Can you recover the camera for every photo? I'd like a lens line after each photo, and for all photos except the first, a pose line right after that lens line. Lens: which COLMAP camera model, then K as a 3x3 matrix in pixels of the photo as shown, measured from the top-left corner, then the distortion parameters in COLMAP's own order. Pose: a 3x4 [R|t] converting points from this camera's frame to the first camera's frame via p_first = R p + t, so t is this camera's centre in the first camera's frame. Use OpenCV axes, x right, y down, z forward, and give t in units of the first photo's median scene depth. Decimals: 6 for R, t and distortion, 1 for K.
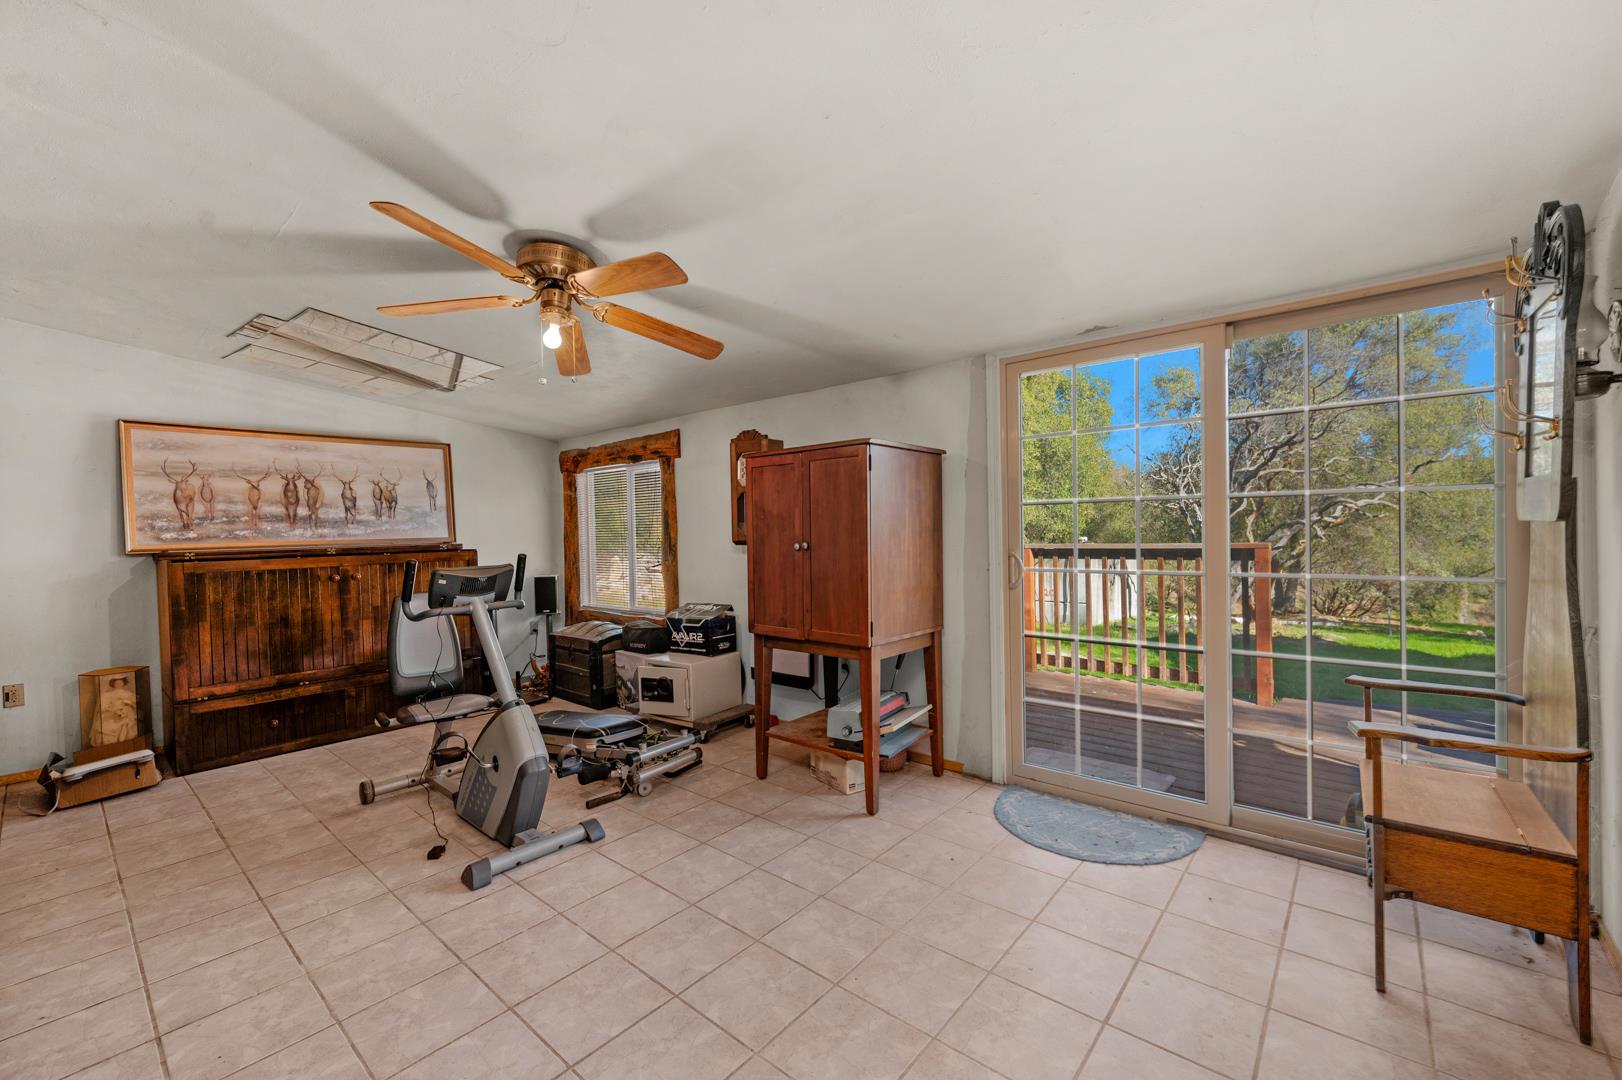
lens RADIAL K [[655.2, 0, 787.9], [0, 655.2, 537.5], [0, 0, 1]] dist [0.000655, -0.000032]
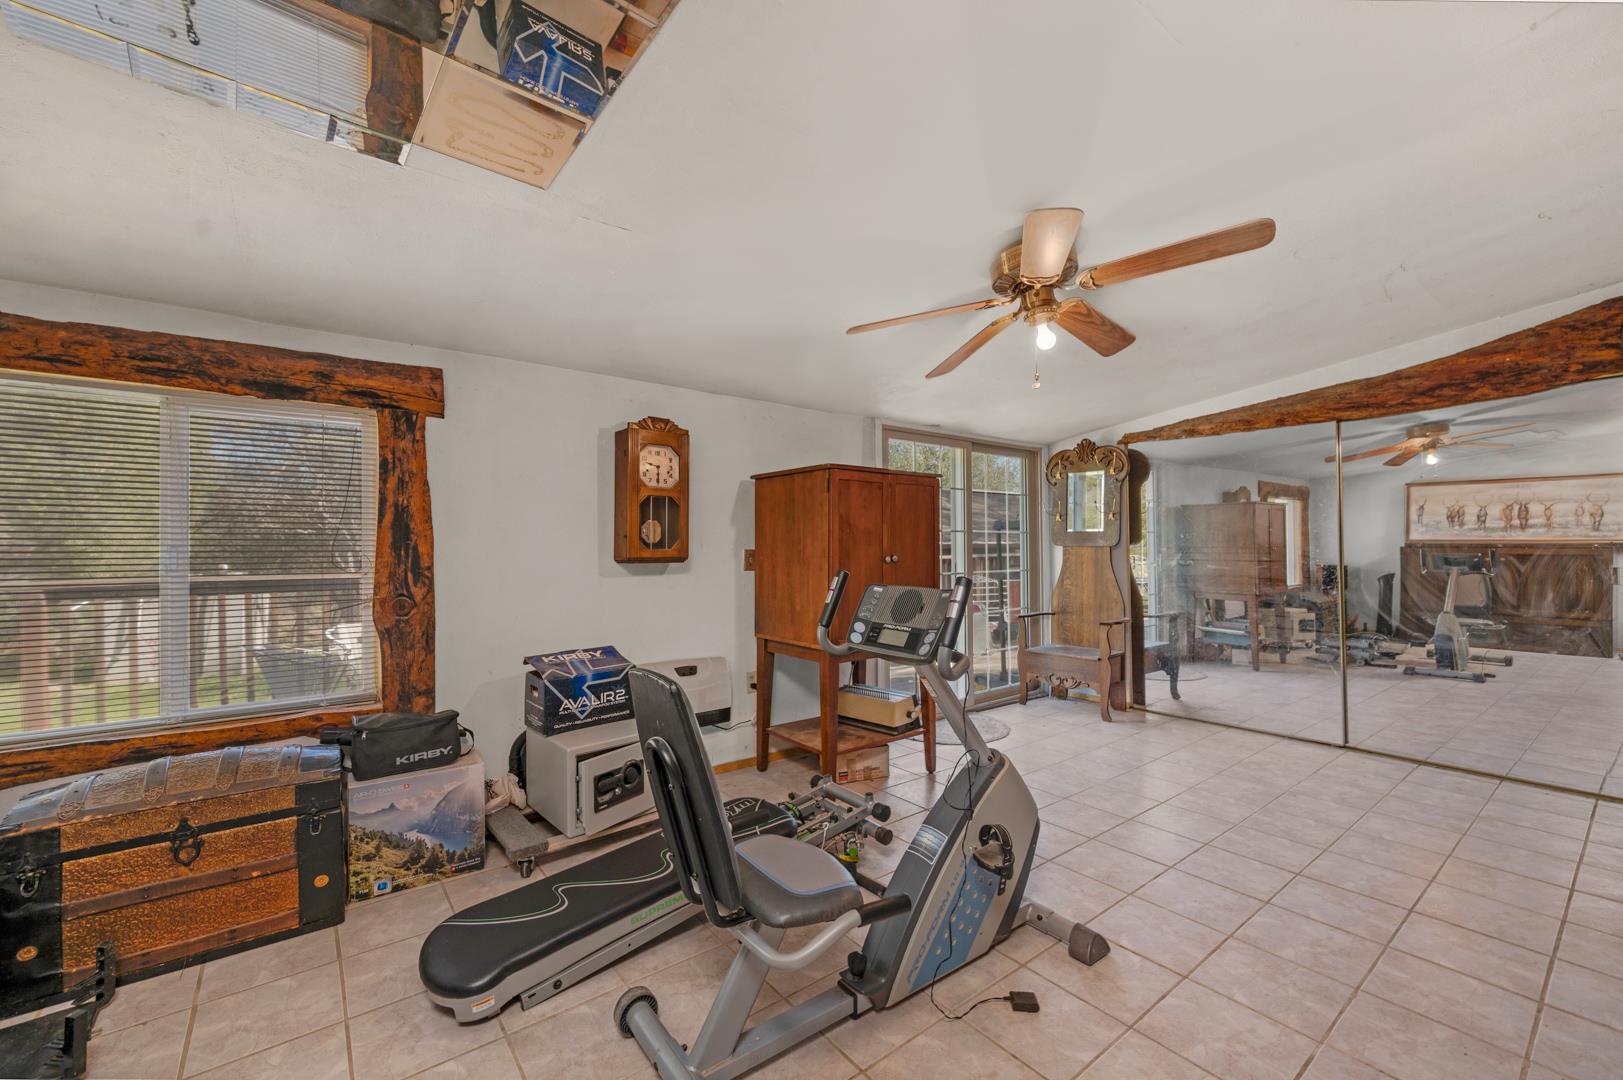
lens RADIAL K [[655.6, 0, 788.4], [0, 655.6, 537.5], [0, 0, 1]] dist [0.000655, -0.000032]
pose [[0.208241, 0.039289, 0.977288, -0.780259], [0.011649, 0.999022, -0.042645, 0.015729], [-0.978008, 0.020265, 0.207580, 0.667493]]
